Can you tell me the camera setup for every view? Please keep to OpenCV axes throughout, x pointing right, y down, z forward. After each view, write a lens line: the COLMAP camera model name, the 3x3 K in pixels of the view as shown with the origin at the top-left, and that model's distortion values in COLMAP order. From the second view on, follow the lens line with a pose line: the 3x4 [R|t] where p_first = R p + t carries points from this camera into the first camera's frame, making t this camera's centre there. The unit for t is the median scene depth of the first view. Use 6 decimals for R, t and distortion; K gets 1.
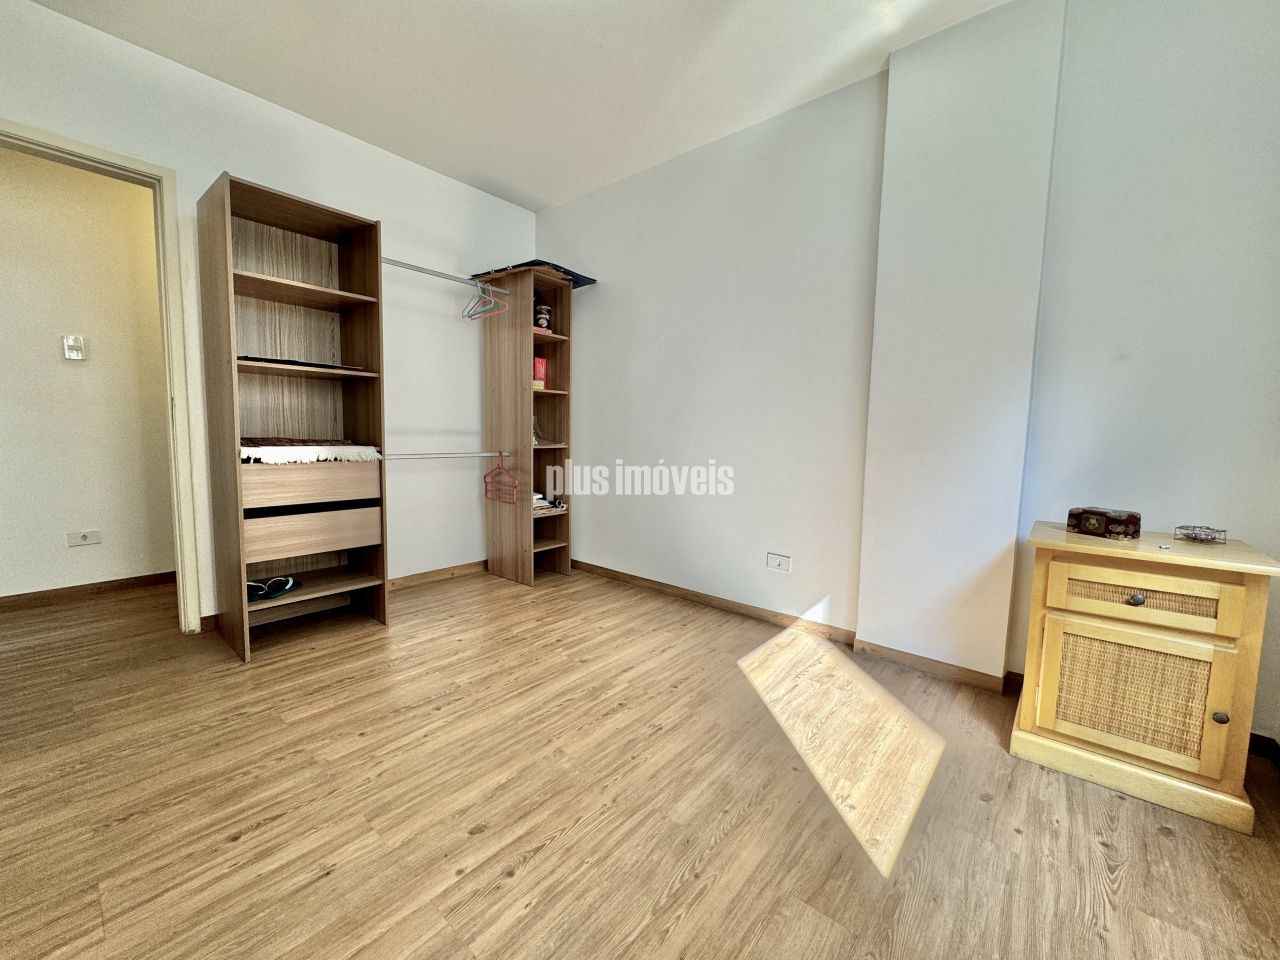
lens RADIAL K [[510.0, 0, 640.0], [0, 510.0, 480.0], [0, 0, 1]] dist [-0.000715, -0.000292]
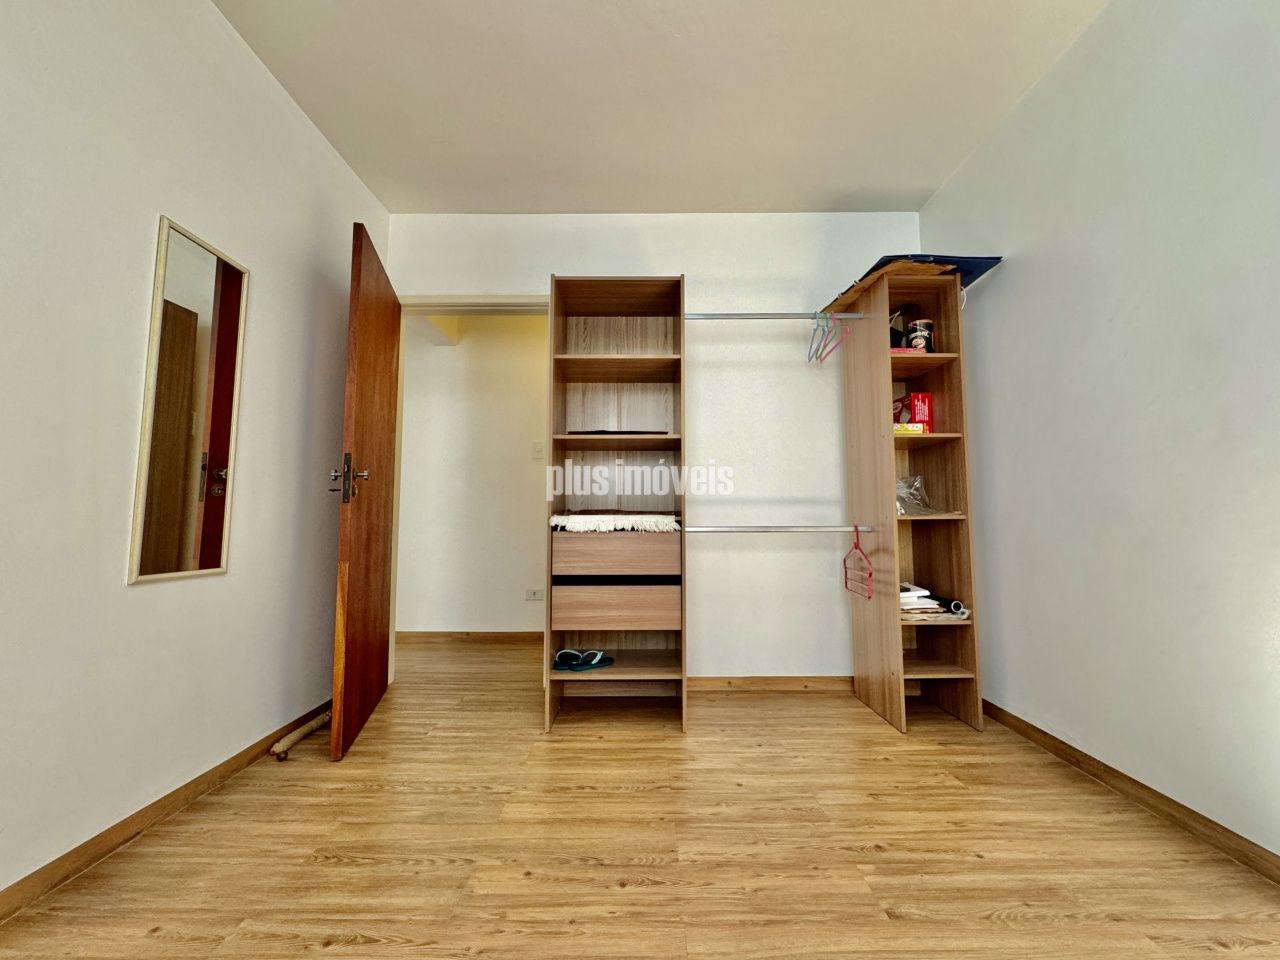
lens RADIAL K [[532.6, 0, 640.0], [0, 532.6, 480.0], [0, 0, 1]] dist [-0.002150, -0.000170]
pose [[0.641055, -0.077501, -0.763572, 0.147170], [-0.055521, 0.987599, -0.146852, 0.011765], [0.765484, 0.136534, 0.628803, 0.353299]]
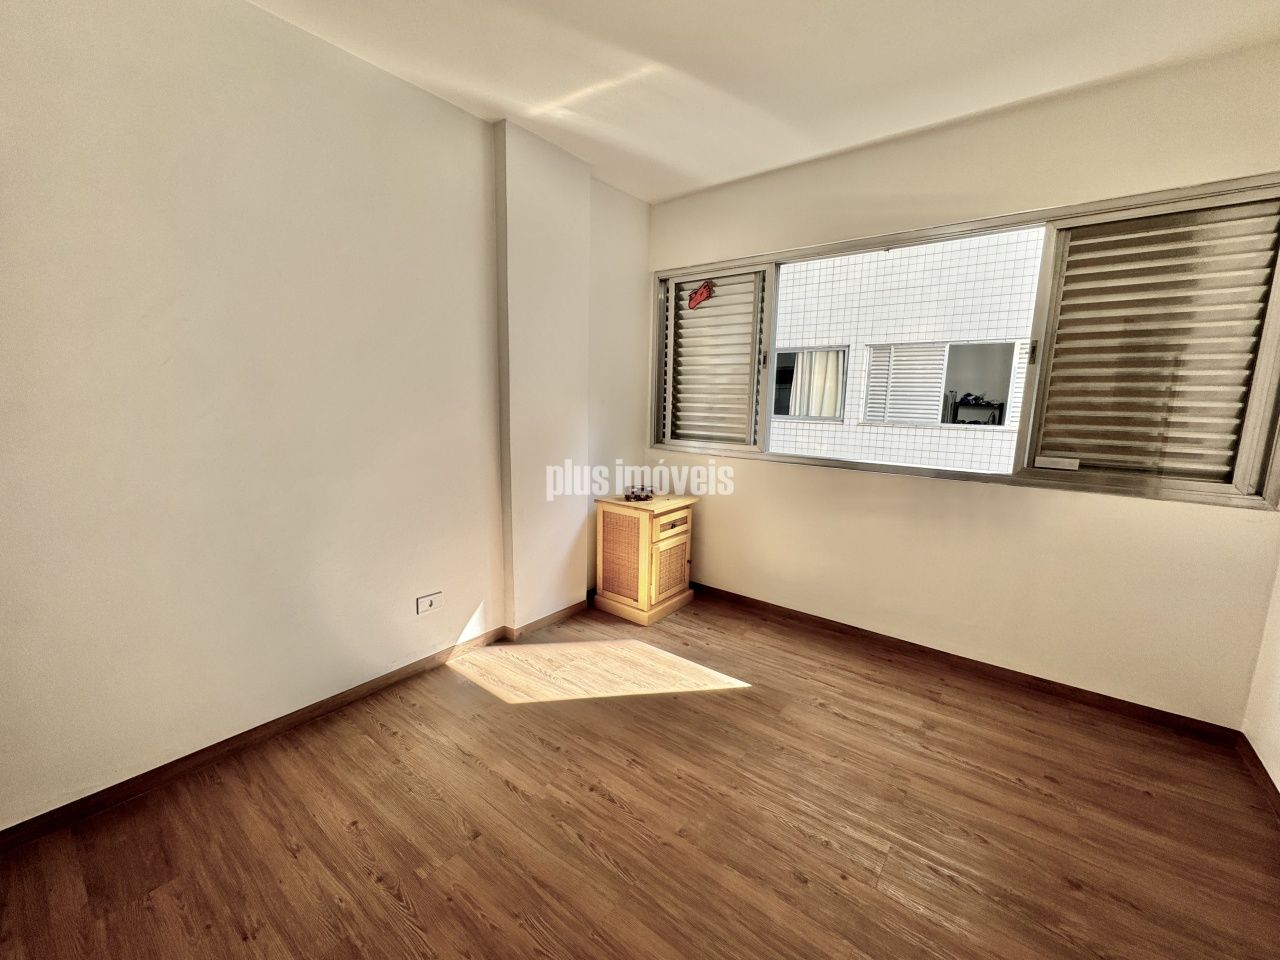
lens RADIAL K [[510.0, 0, 640.0], [0, 510.0, 480.0], [0, 0, 1]] dist [-0.000715, -0.000292]
pose [[-0.039936, -0.179519, 0.982944, -0.628300], [0.070322, 0.980784, 0.181982, -0.202696], [-0.996725, 0.076391, -0.026545, 0.660788]]
